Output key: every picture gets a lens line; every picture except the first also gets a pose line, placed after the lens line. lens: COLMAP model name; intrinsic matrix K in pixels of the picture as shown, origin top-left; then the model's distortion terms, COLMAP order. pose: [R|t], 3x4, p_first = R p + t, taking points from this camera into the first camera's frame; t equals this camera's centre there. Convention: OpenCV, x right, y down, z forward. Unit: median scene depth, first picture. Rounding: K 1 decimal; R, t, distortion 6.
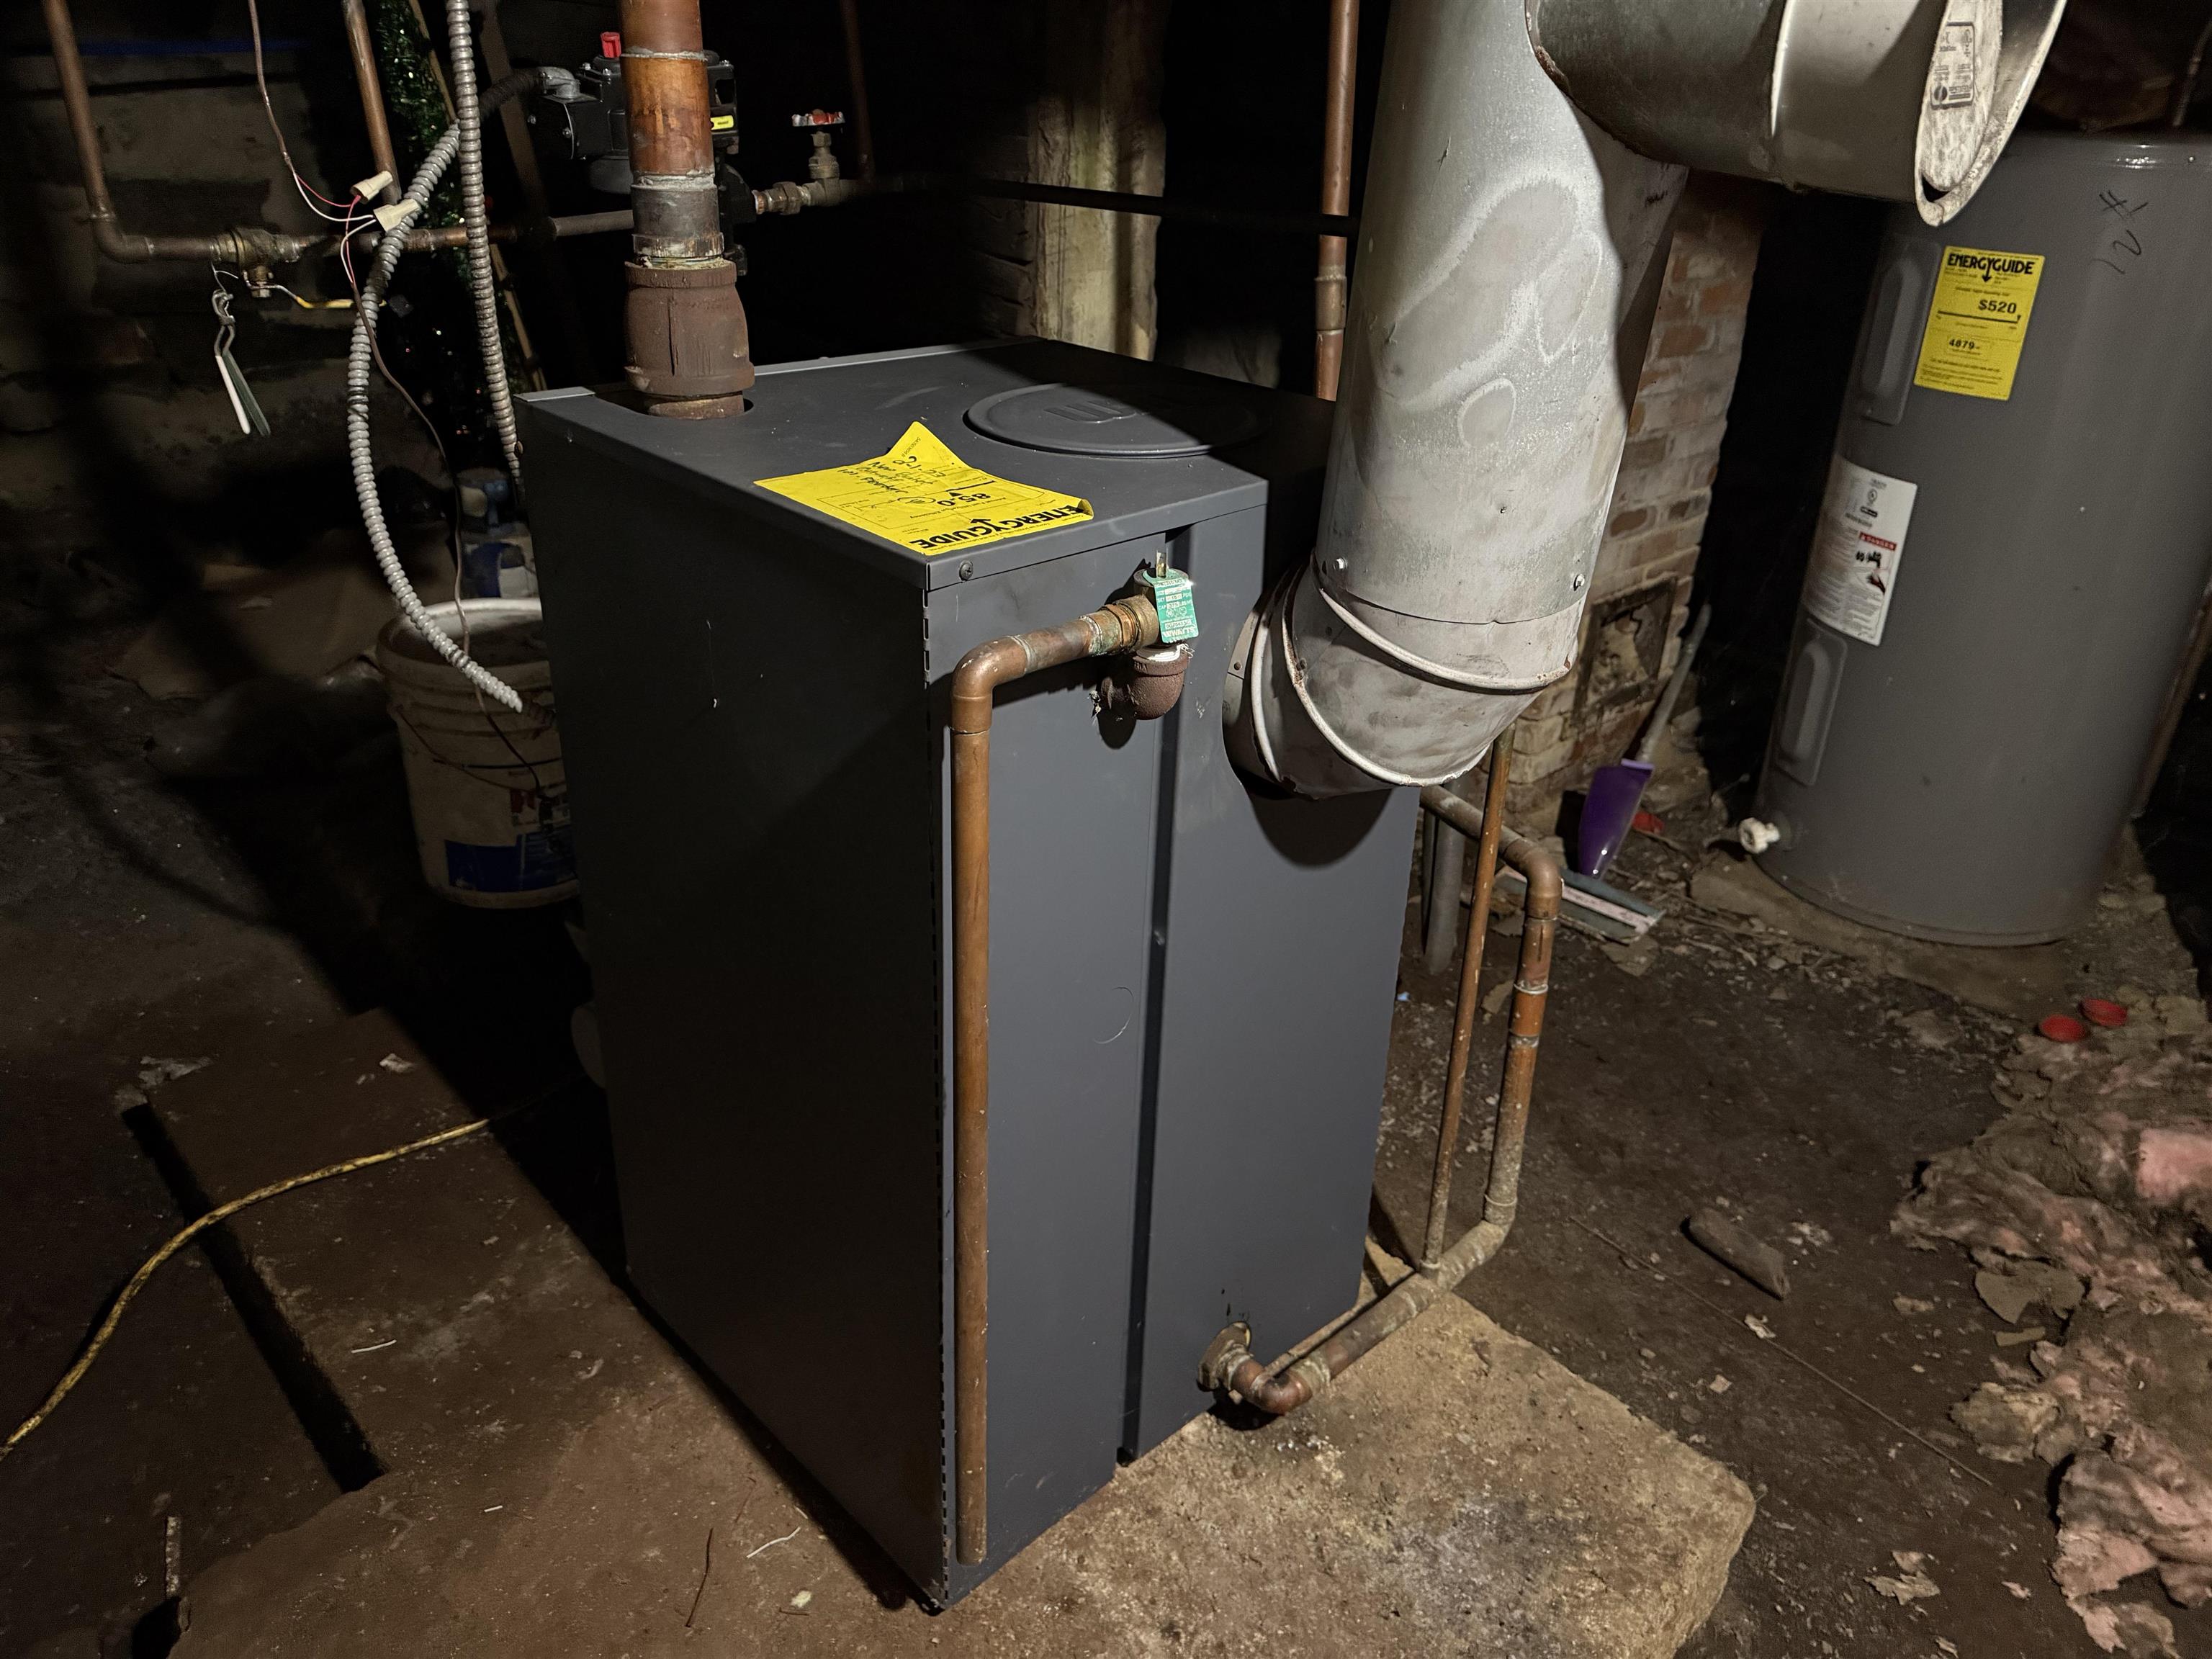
lens RADIAL K [[1565.0, 0, 1102.1], [0, 1565.0, 827.1], [0, 0, 1]] dist [0.000504, -0.002563]
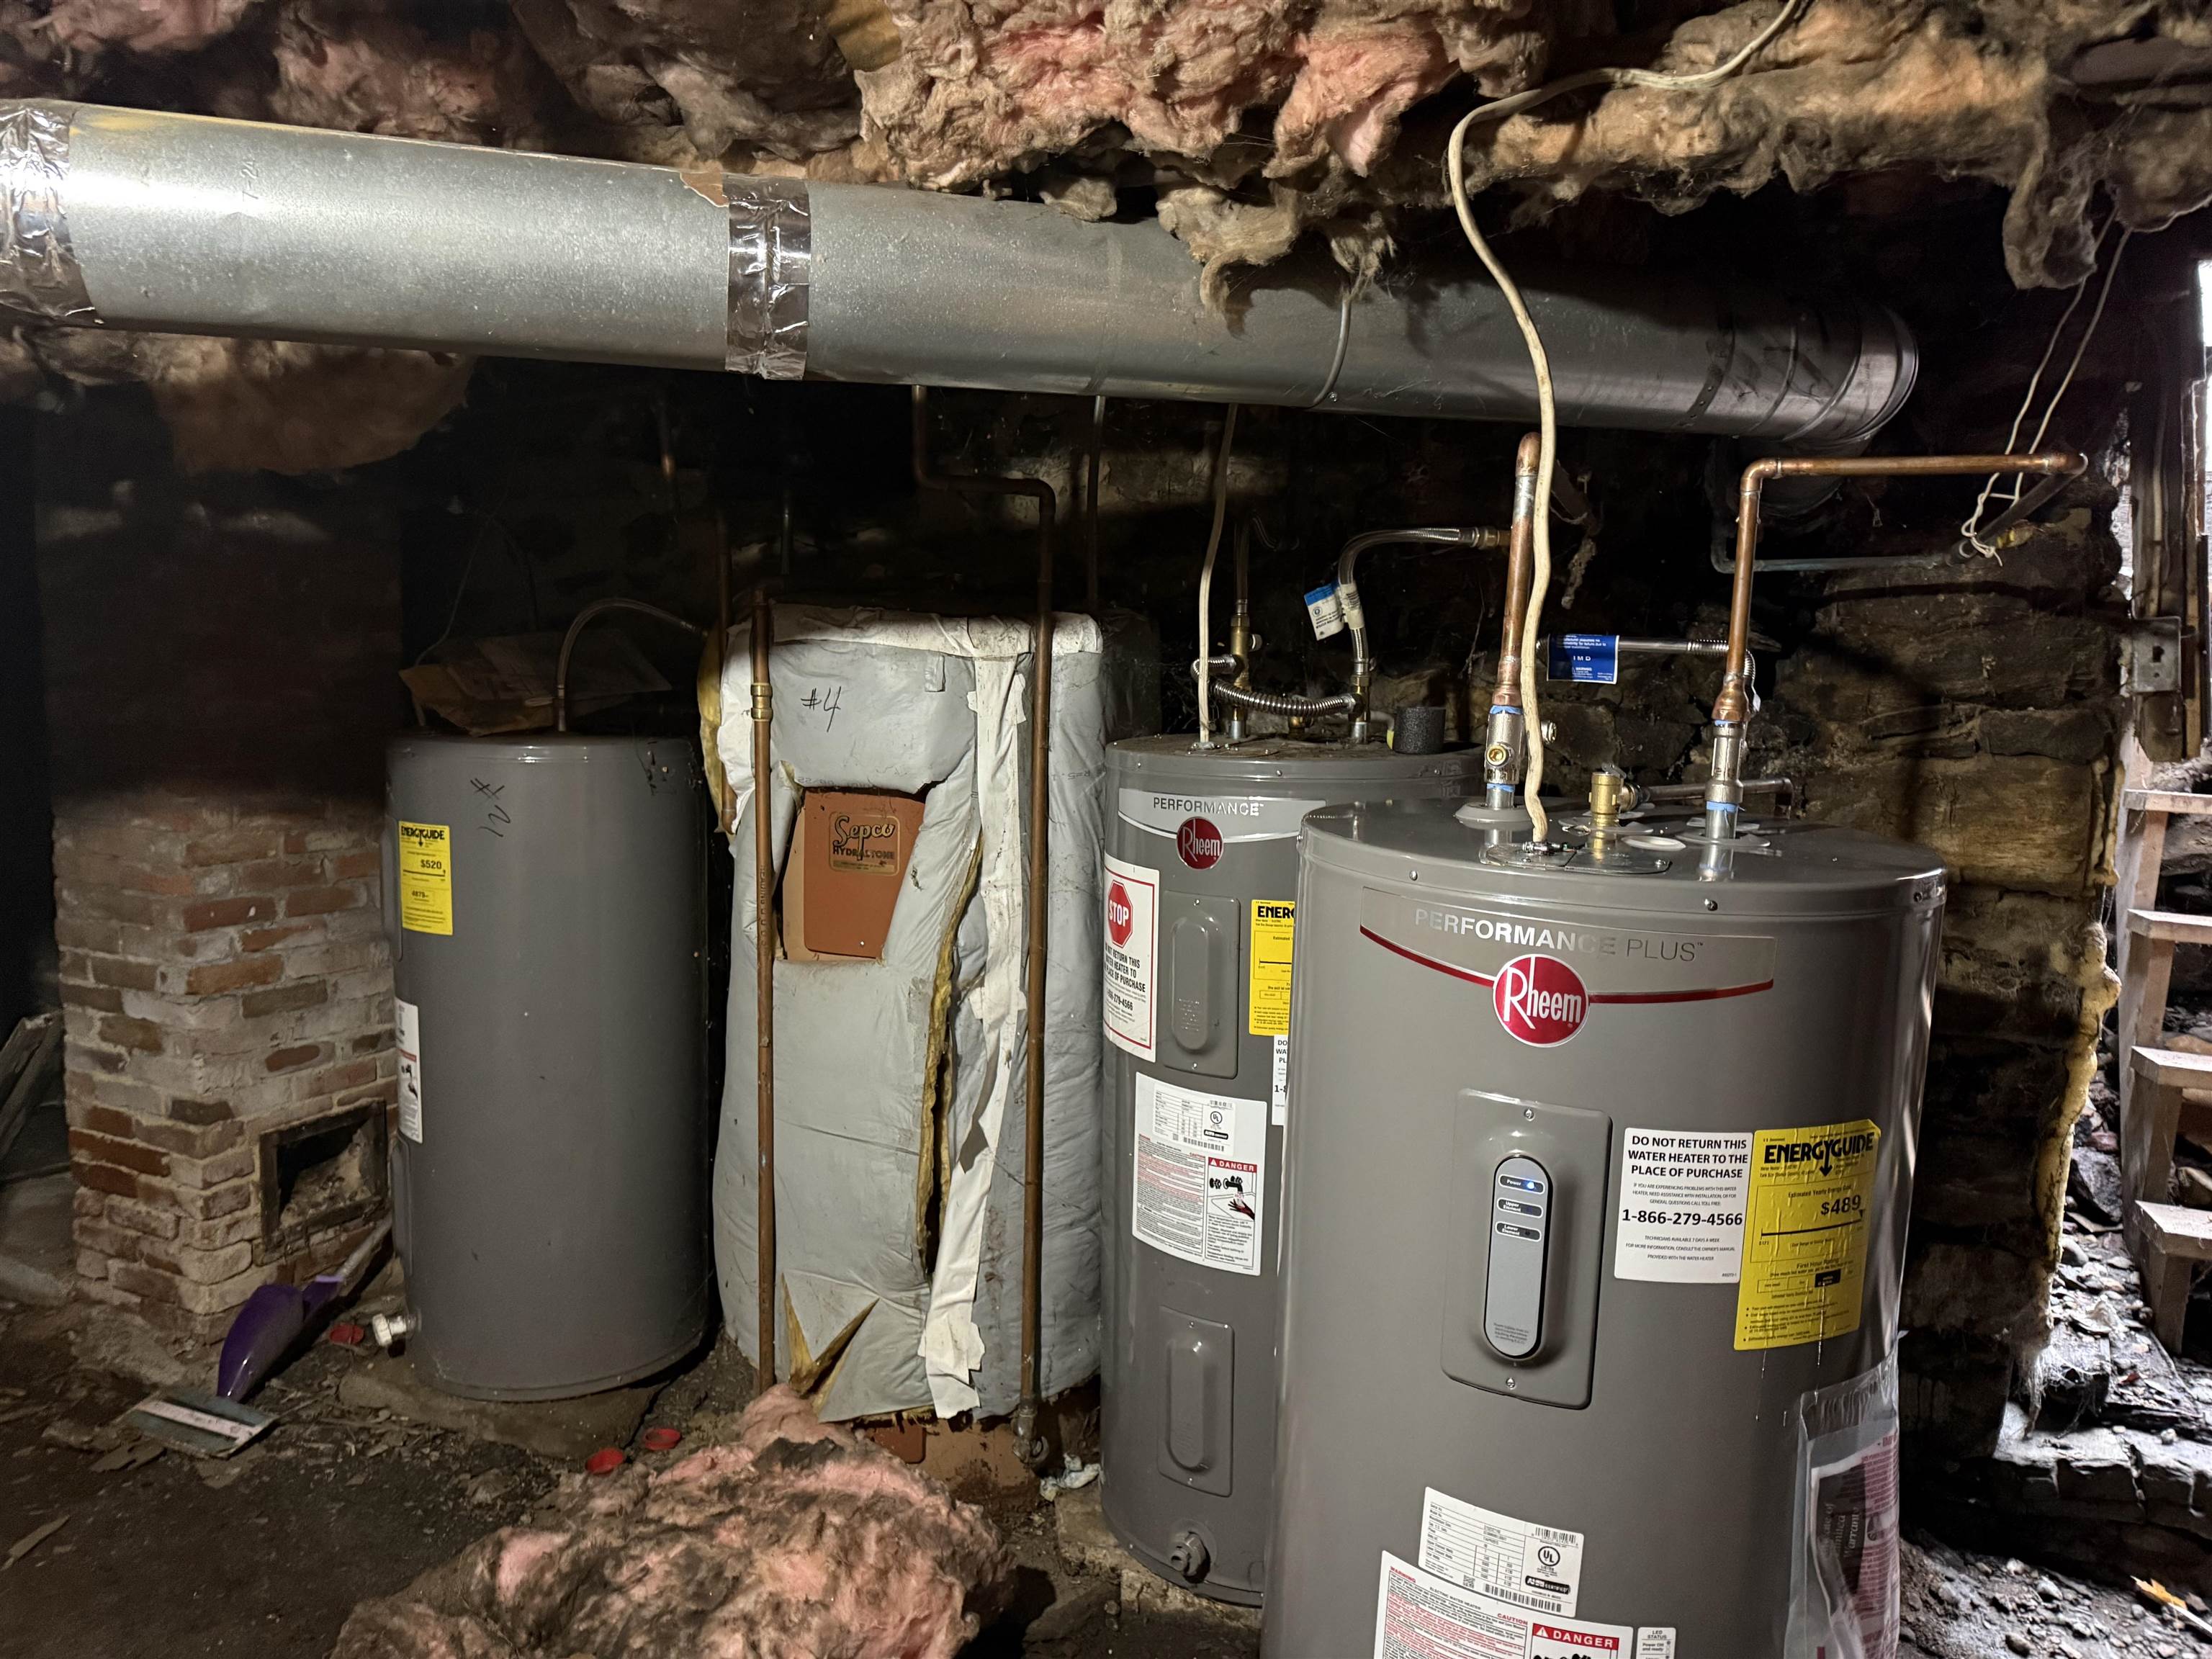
lens RADIAL K [[1565.0, 0, 1106.7], [0, 1565.0, 837.3], [0, 0, 1]] dist [0.000504, -0.002563]
pose [[0.924521, -0.041969, 0.378814, 0.505697], [0.165933, 0.939101, -0.300926, 0.098878], [-0.343115, 0.341070, 0.875182, -0.253037]]
